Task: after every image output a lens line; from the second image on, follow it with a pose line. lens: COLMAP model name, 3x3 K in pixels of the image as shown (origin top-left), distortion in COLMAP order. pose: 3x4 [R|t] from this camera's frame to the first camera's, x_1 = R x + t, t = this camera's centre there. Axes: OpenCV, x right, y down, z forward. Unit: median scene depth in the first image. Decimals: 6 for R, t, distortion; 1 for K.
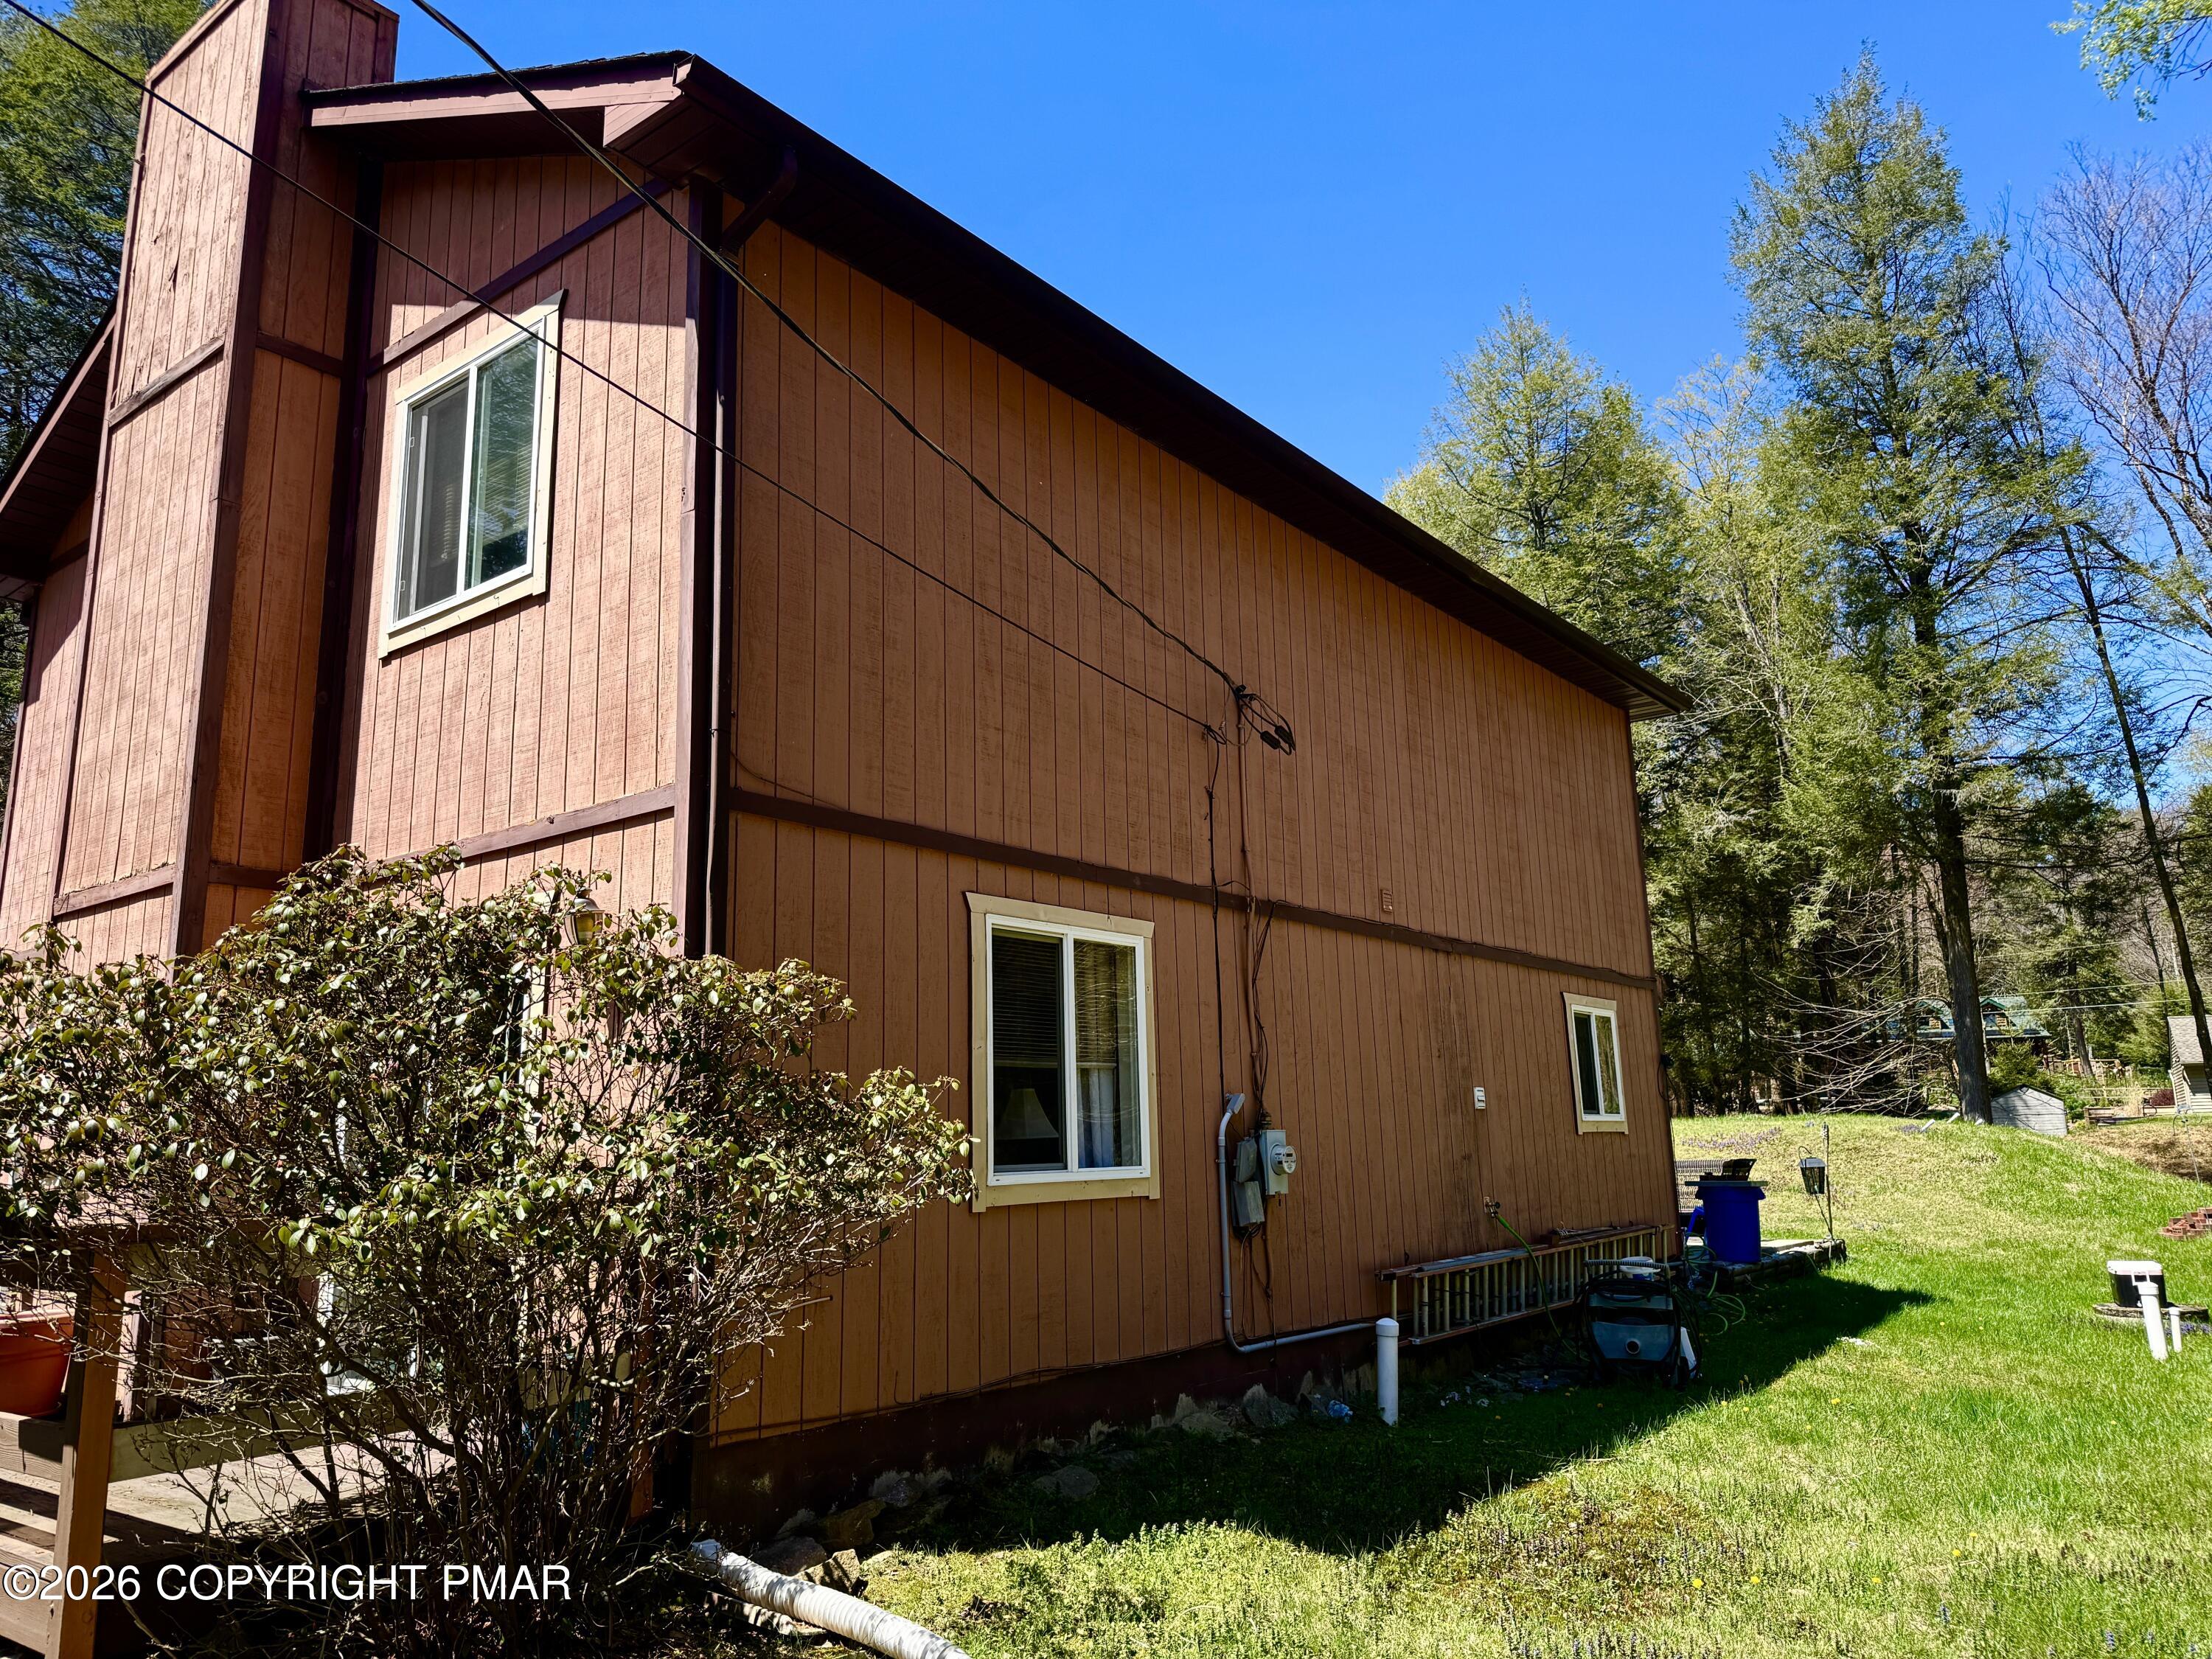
lens RADIAL K [[1538.6, 0, 1106.0], [0, 1538.6, 829.5], [0, 0, 1]] dist [0.123596, -0.169050]
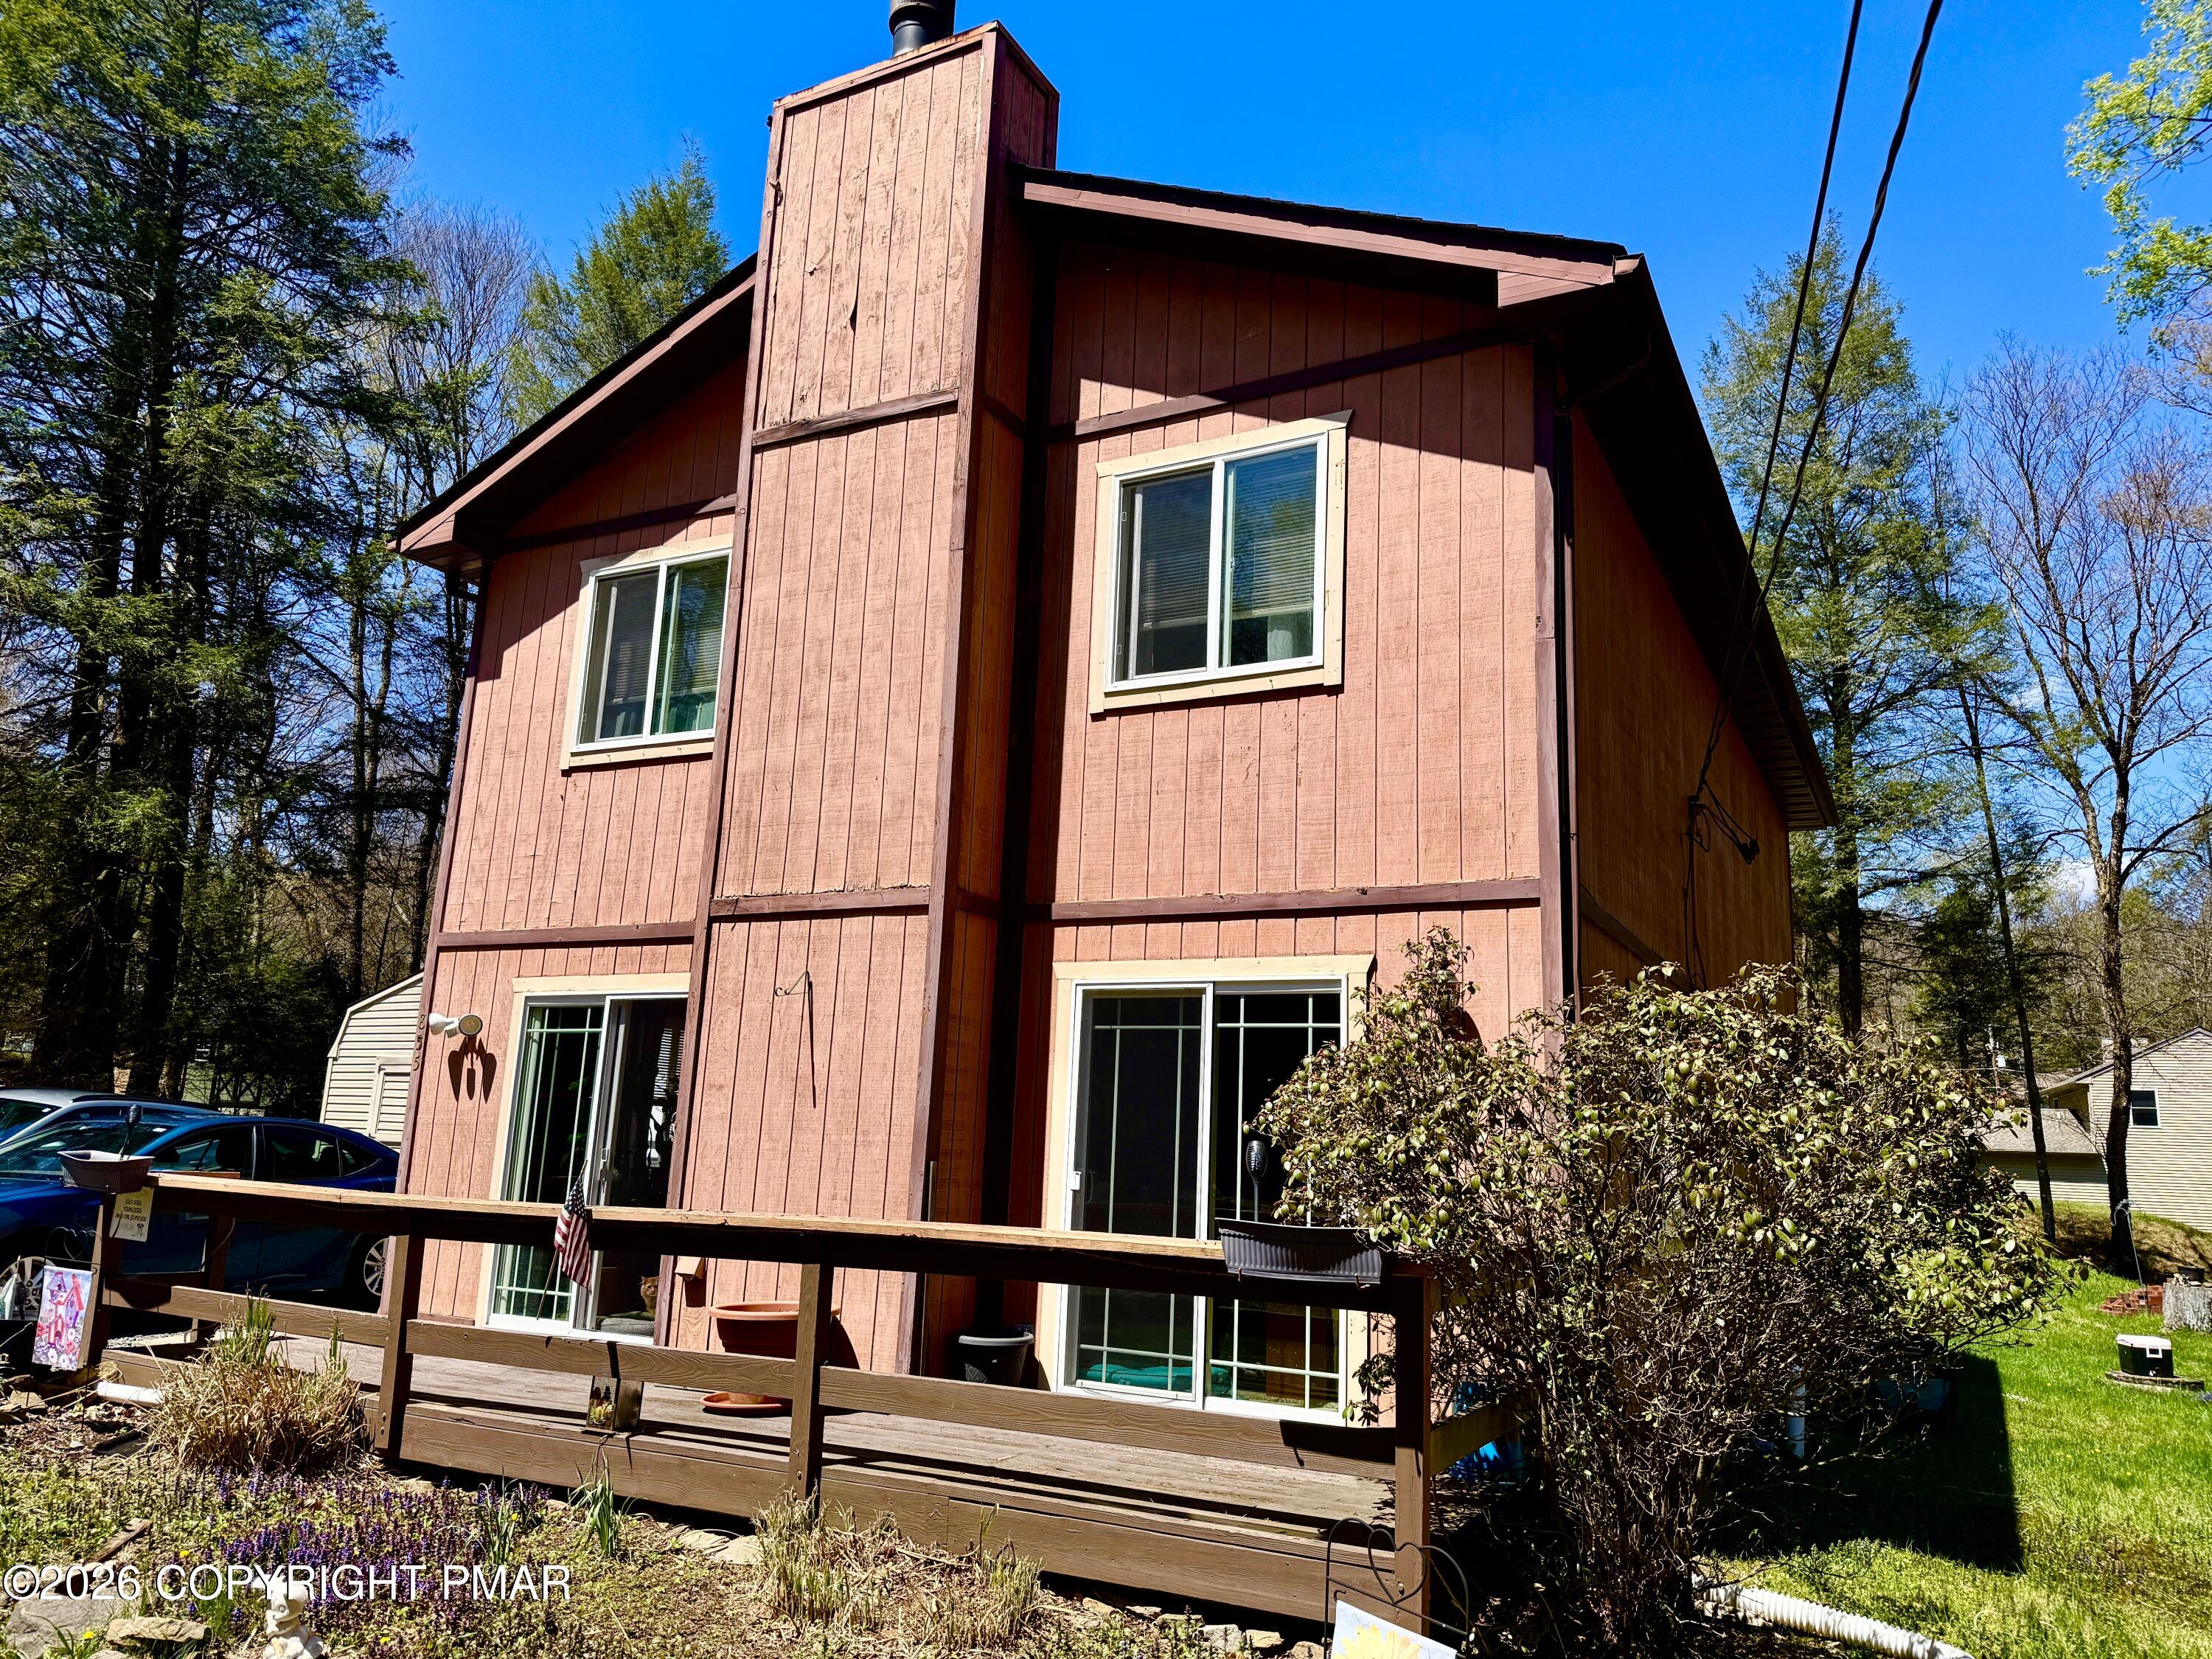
lens RADIAL K [[1538.9, 0, 1109.6], [0, 1538.9, 846.1], [0, 0, 1]] dist [0.127110, -0.151549]
pose [[0.983369, 0.097459, 0.153255, -0.607789], [-0.097853, 0.995188, -0.004984, -0.013048], [-0.153004, -0.010095, 0.988174, -0.064541]]
